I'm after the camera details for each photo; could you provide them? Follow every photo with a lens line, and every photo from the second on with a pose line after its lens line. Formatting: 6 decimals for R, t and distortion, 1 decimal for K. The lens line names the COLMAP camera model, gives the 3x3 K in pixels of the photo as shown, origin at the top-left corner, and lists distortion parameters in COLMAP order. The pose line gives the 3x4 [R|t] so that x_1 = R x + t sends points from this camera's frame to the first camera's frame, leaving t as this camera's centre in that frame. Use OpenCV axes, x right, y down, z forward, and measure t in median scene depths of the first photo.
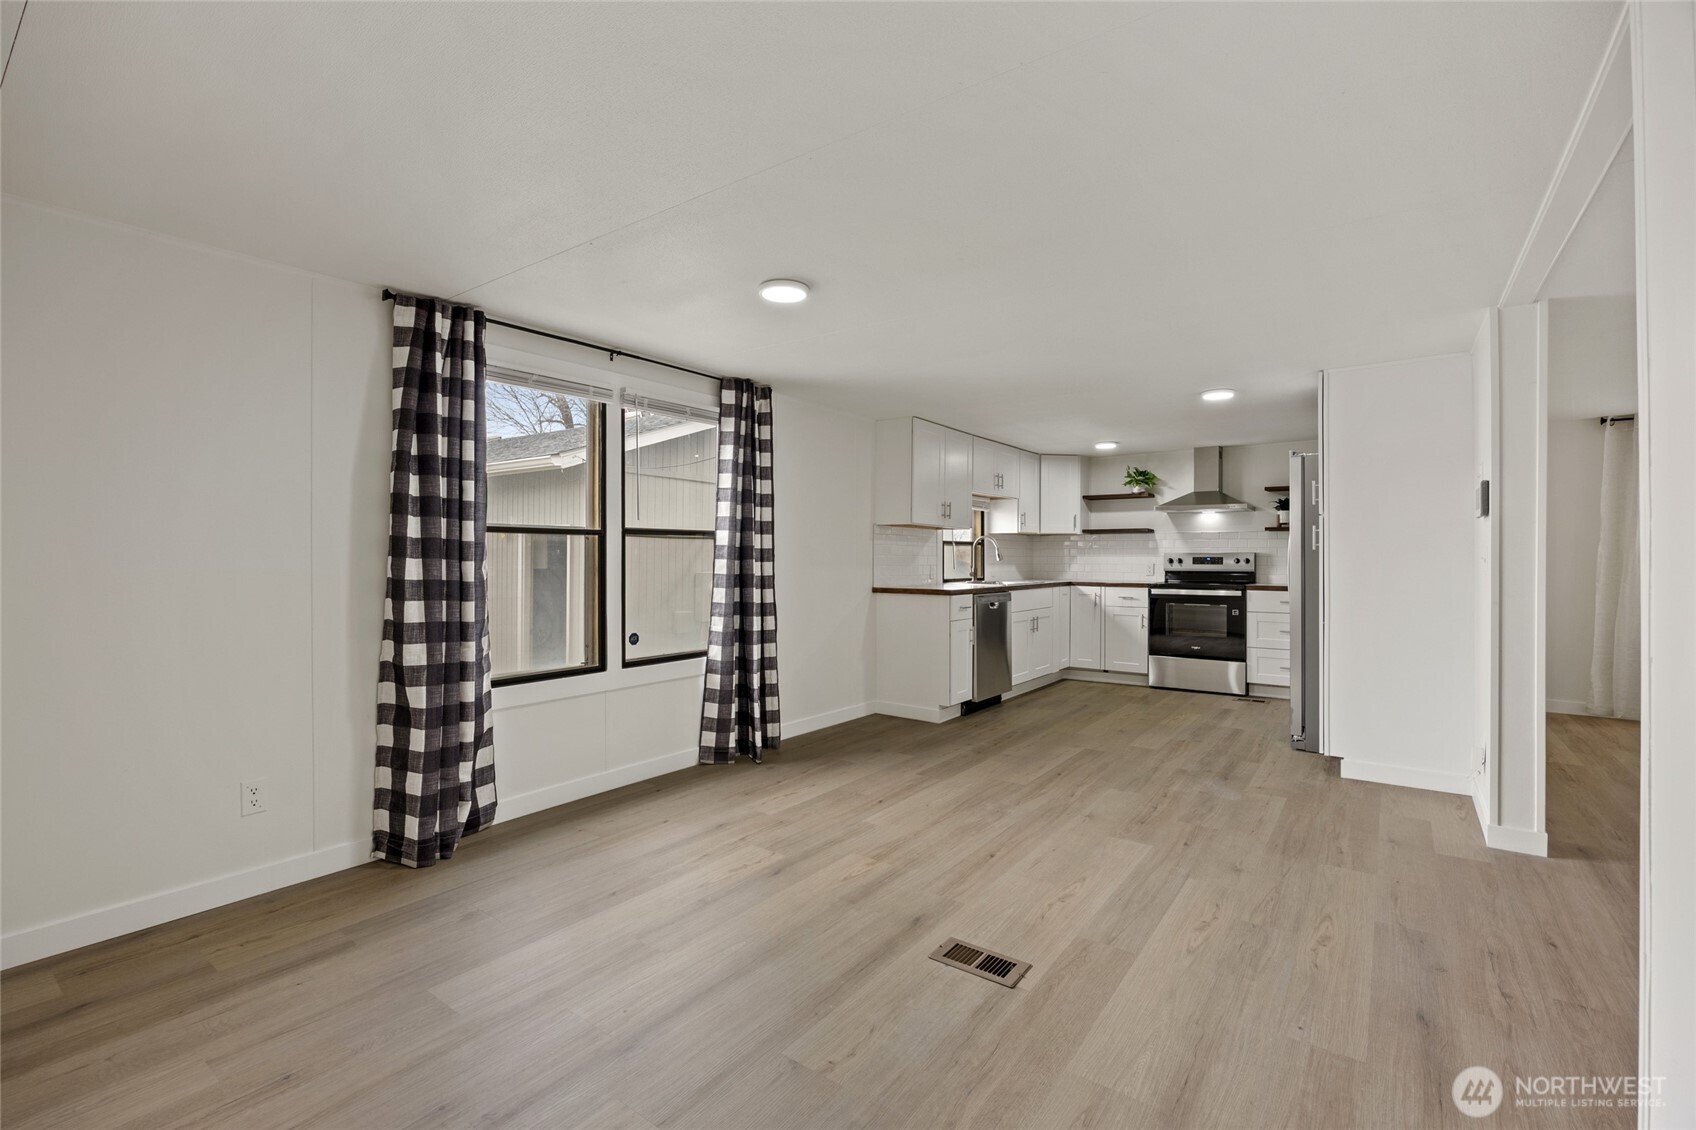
lens RADIAL K [[741.0, 0, 851.0], [0, 741.0, 552.7], [0, 0, 1]] dist [-0.013671, 0.000278]
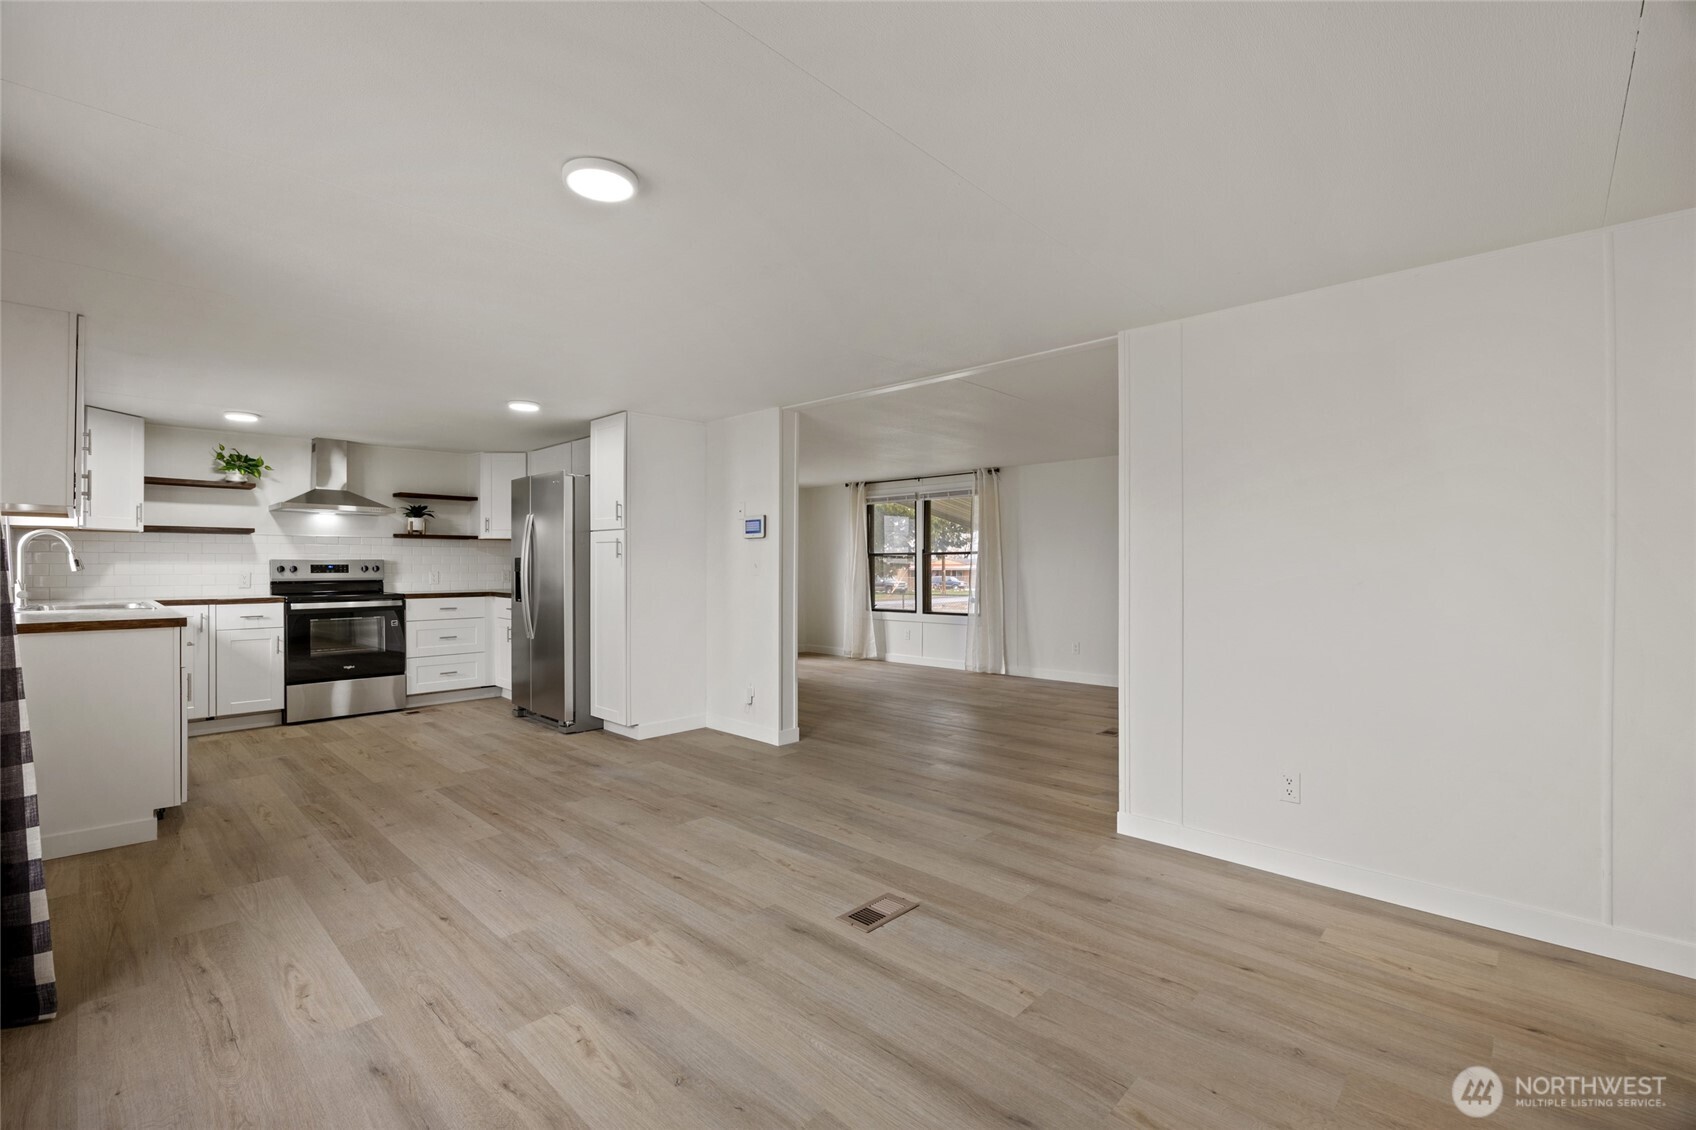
lens RADIAL K [[741.0, 0, 845.0], [0, 741.0, 566.2], [0, 0, 1]] dist [-0.013671, 0.000278]
pose [[0.132078, -0.003205, 0.991234, -0.534598], [-0.004753, 0.999981, 0.003867, 0.002670], [-0.991228, -0.005222, 0.132060, 0.488944]]
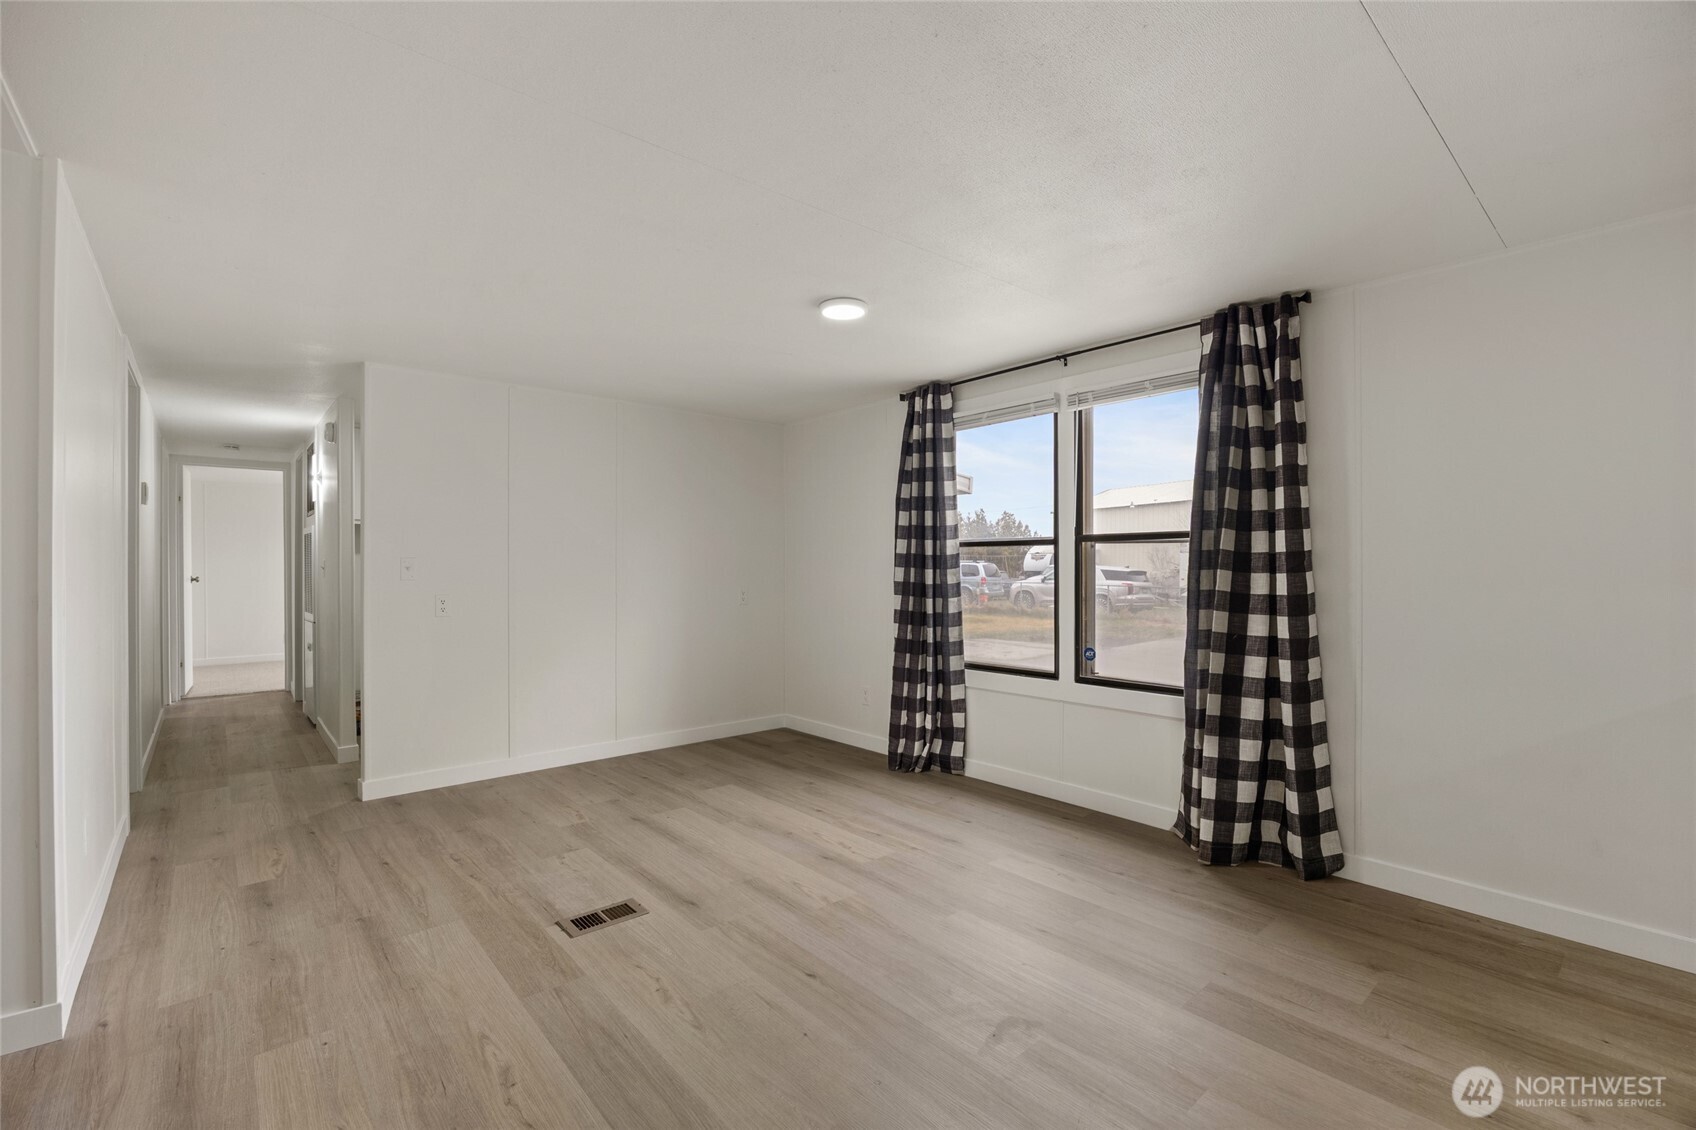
lens RADIAL K [[741.0, 0, 853.7], [0, 741.0, 568.6], [0, 0, 1]] dist [-0.013671, 0.000278]
pose [[-0.217150, 0.002176, -0.976136, 0.658747], [0.007935, 0.999968, 0.000463, 0.006210], [0.976106, -0.007645, -0.217160, 0.888256]]
